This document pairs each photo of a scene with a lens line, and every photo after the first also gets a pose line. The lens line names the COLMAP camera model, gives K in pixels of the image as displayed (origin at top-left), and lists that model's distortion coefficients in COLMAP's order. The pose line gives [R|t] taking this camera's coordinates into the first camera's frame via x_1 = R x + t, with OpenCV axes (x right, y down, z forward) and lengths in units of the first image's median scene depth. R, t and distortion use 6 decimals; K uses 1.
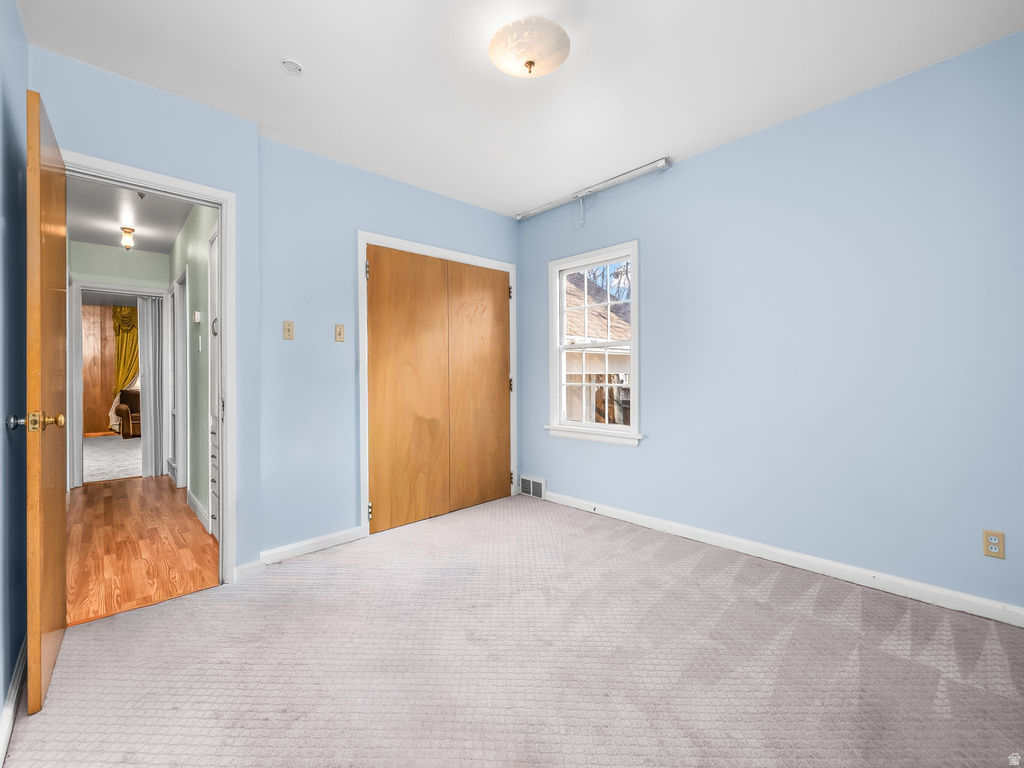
lens RADIAL K [[431.4, 0, 506.3], [0, 431.4, 379.6], [0, 0, 1]] dist [0.000434, 0.000175]
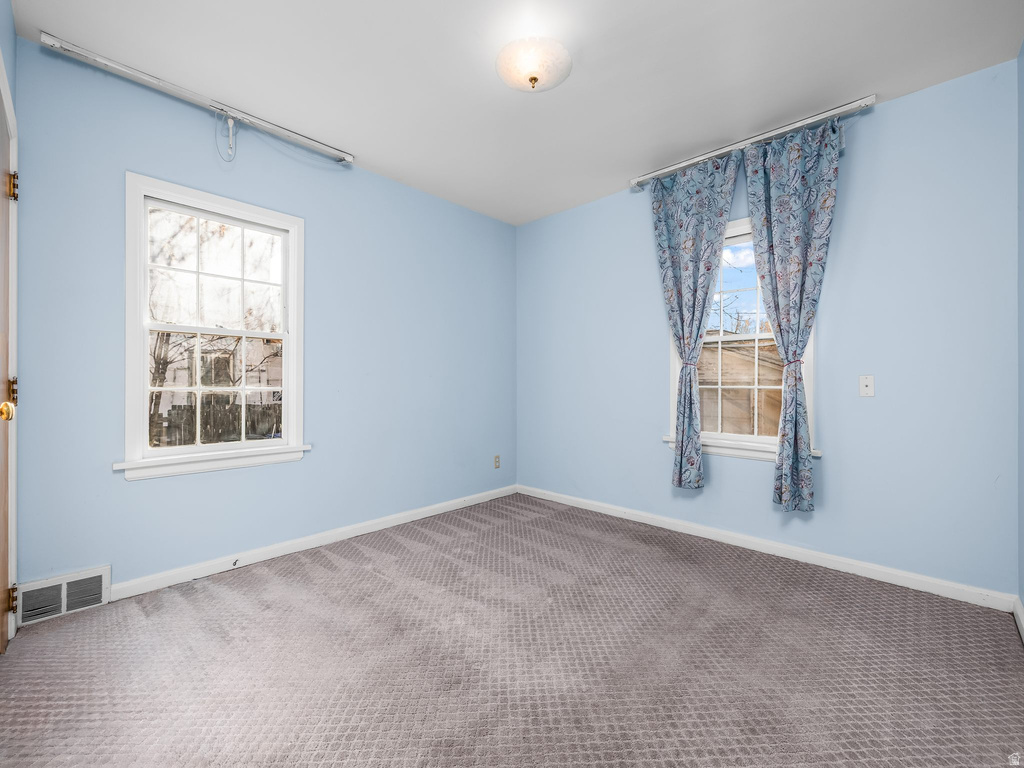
lens RADIAL K [[431.4, 0, 506.3], [0, 431.4, 379.6], [0, 0, 1]] dist [0.000434, 0.000175]
pose [[-0.050703, 0.013741, 0.998619, -0.692296], [-0.001301, 0.999904, -0.013824, 0.008511], [-0.998713, -0.002000, -0.050681, 0.763052]]
